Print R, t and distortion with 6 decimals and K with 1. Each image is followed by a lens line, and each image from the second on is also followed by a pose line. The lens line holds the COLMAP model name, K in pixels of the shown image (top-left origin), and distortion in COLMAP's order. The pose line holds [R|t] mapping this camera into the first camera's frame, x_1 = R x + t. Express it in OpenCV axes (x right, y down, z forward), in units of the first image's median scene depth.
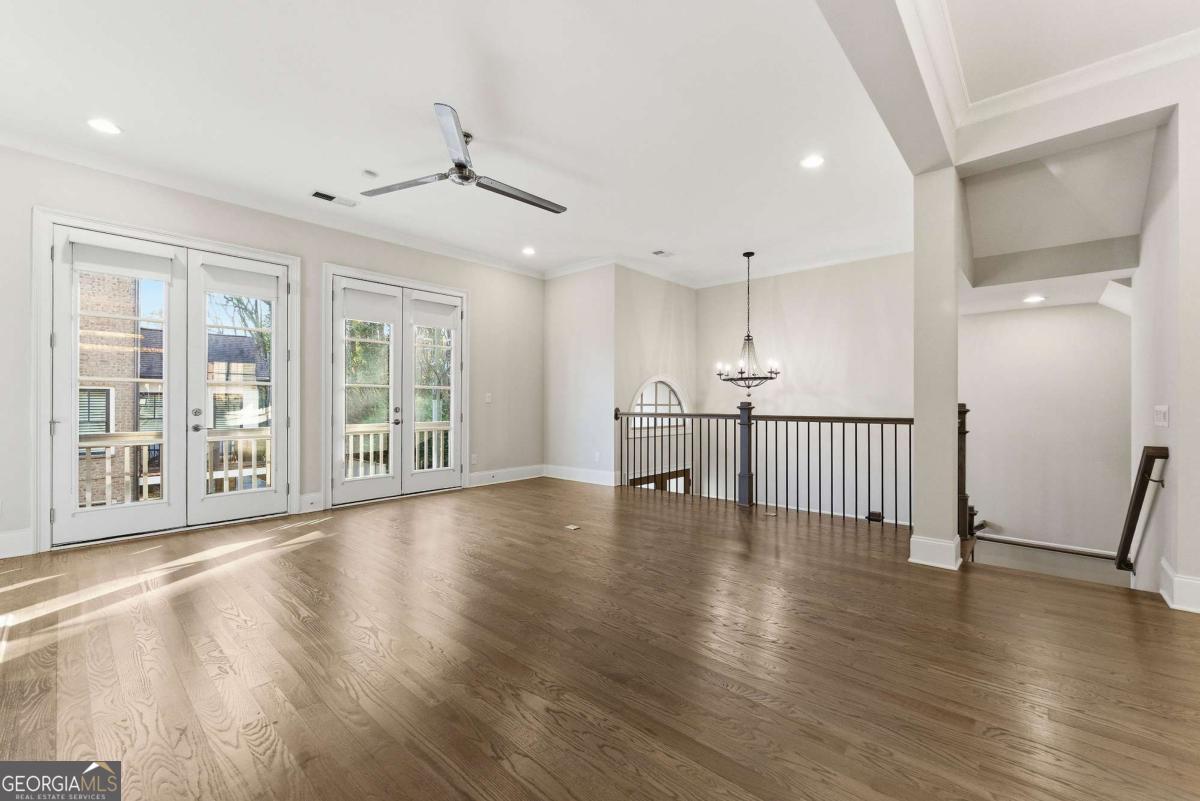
lens RADIAL K [[485.9, 0, 612.7], [0, 485.9, 397.7], [0, 0, 1]] dist [-0.007582, 0.000896]
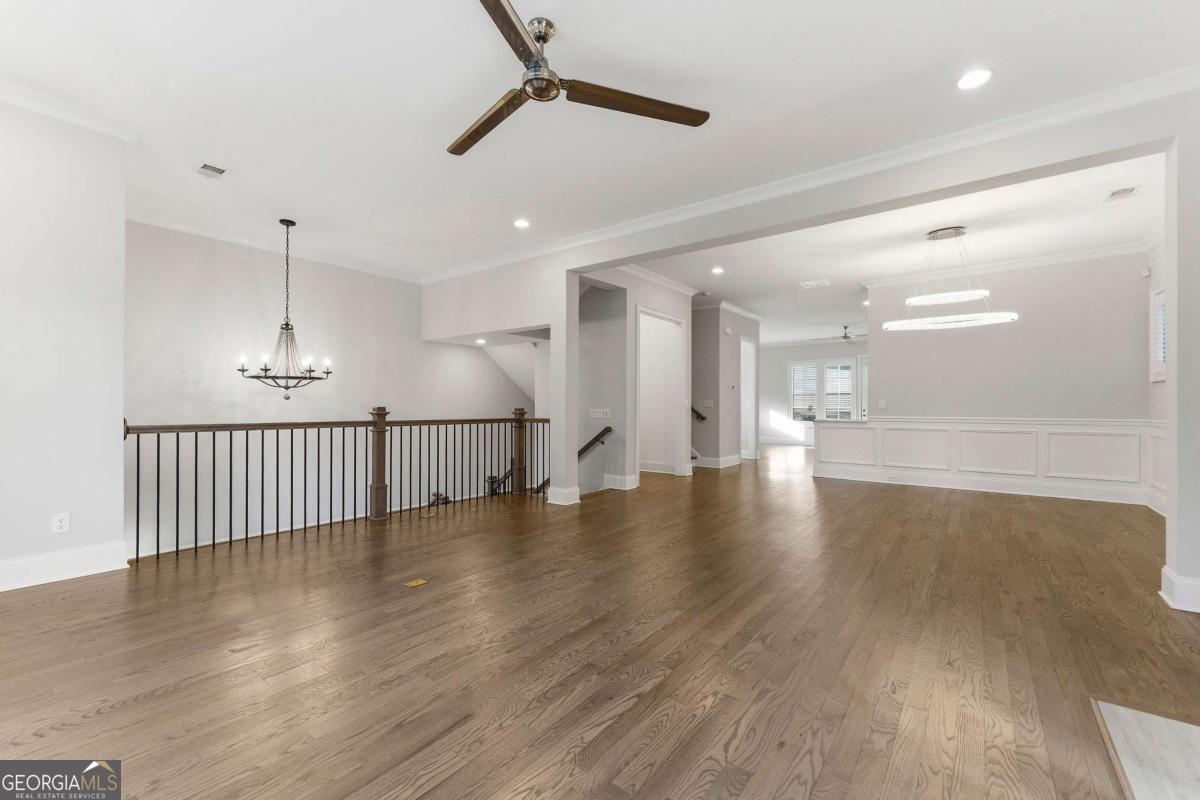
lens RADIAL K [[485.9, 0, 610.1], [0, 485.9, 398.3], [0, 0, 1]] dist [-0.007582, 0.000896]
pose [[-0.067538, 0.015923, 0.997590, -0.676287], [-0.012554, 0.999780, -0.016808, 0.002348], [-0.997638, -0.013659, -0.067323, 0.634988]]
